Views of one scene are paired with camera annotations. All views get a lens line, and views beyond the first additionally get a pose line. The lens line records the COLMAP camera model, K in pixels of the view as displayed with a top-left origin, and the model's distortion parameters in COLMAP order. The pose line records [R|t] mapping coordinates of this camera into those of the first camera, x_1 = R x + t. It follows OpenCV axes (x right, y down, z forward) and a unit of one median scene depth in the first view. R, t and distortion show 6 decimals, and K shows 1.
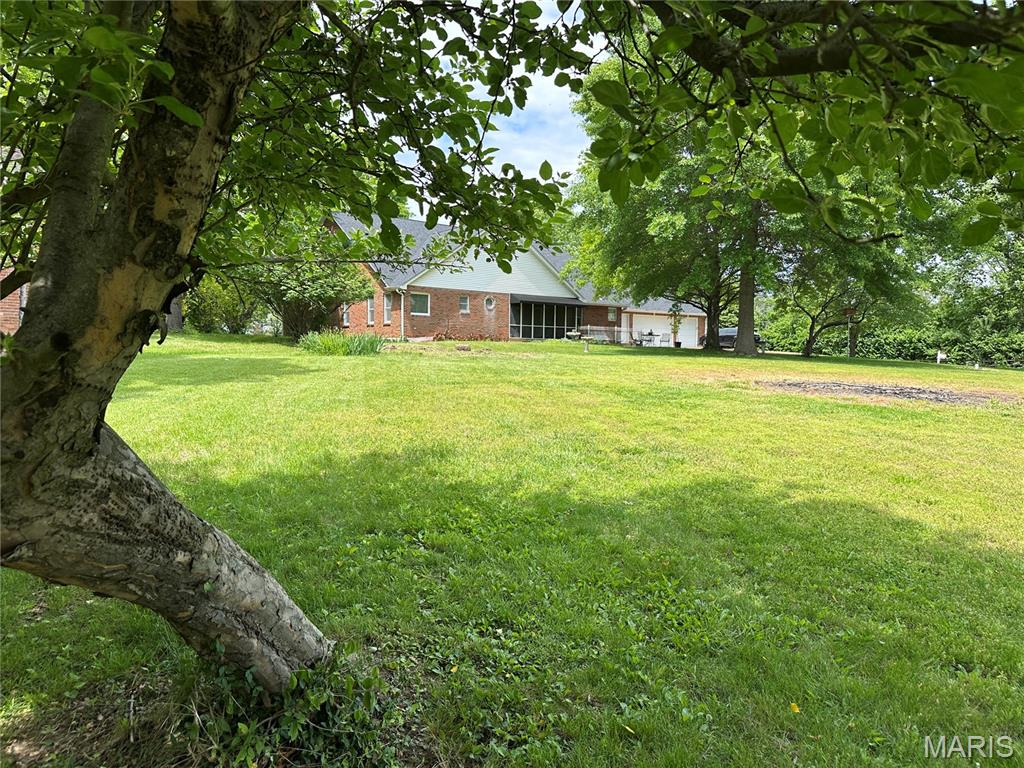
lens RADIAL K [[717.1, 0, 517.7], [0, 717.1, 380.3], [0, 0, 1]] dist [0.021801, -0.035434]
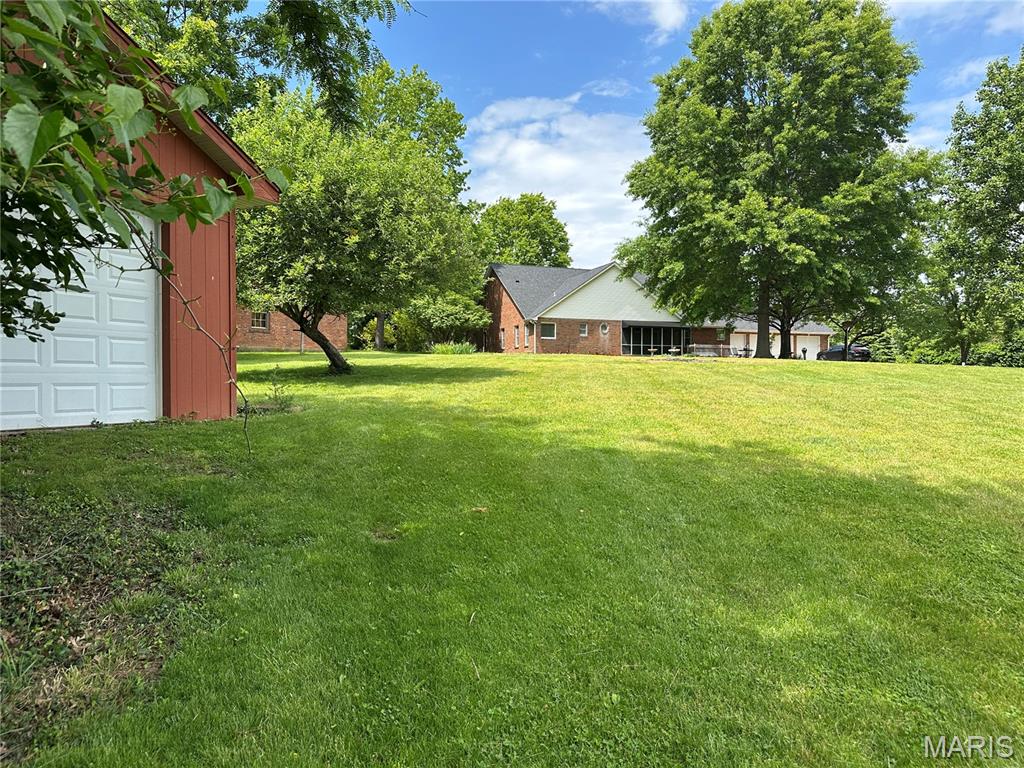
lens RADIAL K [[717.1, 0, 510.1], [0, 717.1, 384.8], [0, 0, 1]] dist [0.021801, -0.035434]
pose [[0.952430, -0.010610, -0.304574, 0.190169], [-0.001181, 0.999258, -0.038501, 0.044856], [0.304756, 0.037029, 0.951710, -0.288529]]
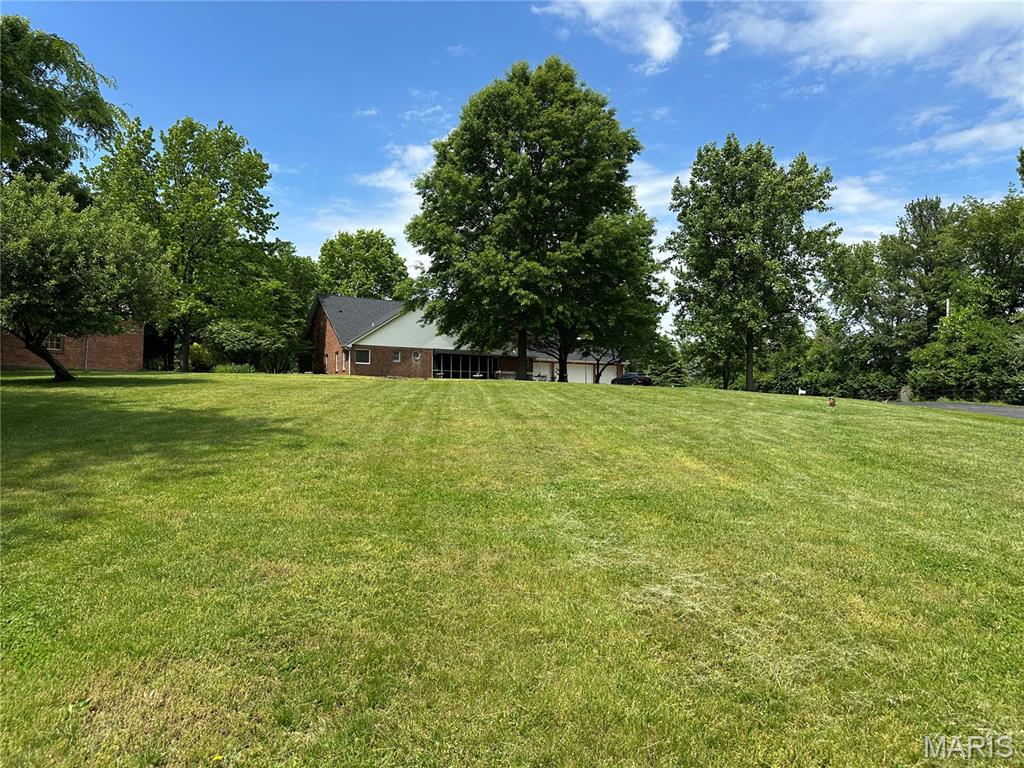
lens RADIAL K [[717.1, 0, 545.7], [0, 717.1, 420.9], [0, 0, 1]] dist [0.021801, -0.035434]
pose [[0.990138, -0.007306, -0.139906, 0.424846], [0.003195, 0.999557, -0.029585, 0.071918], [0.140060, 0.028846, 0.989723, -0.423730]]
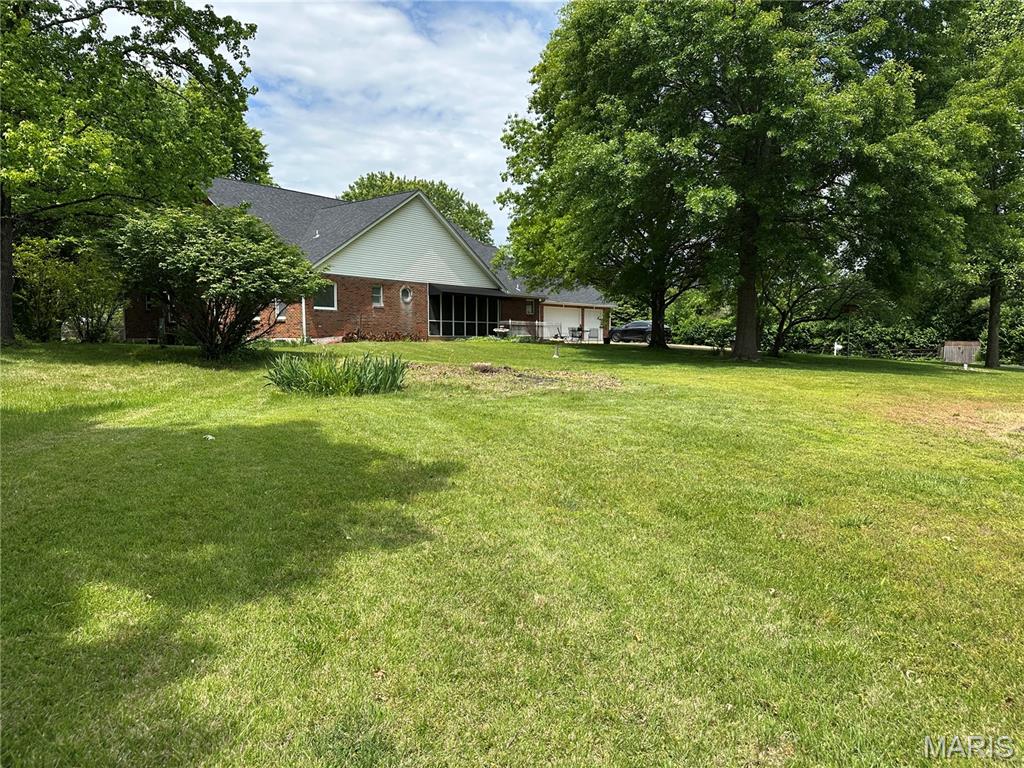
lens RADIAL K [[717.1, 0, 516.4], [0, 717.1, 390.1], [0, 0, 1]] dist [0.021801, -0.035434]
pose [[0.974757, -0.026815, 0.221653, -0.099344], [0.019372, 0.999175, 0.035687, -0.023915], [-0.222427, -0.030492, 0.974472, 0.155409]]
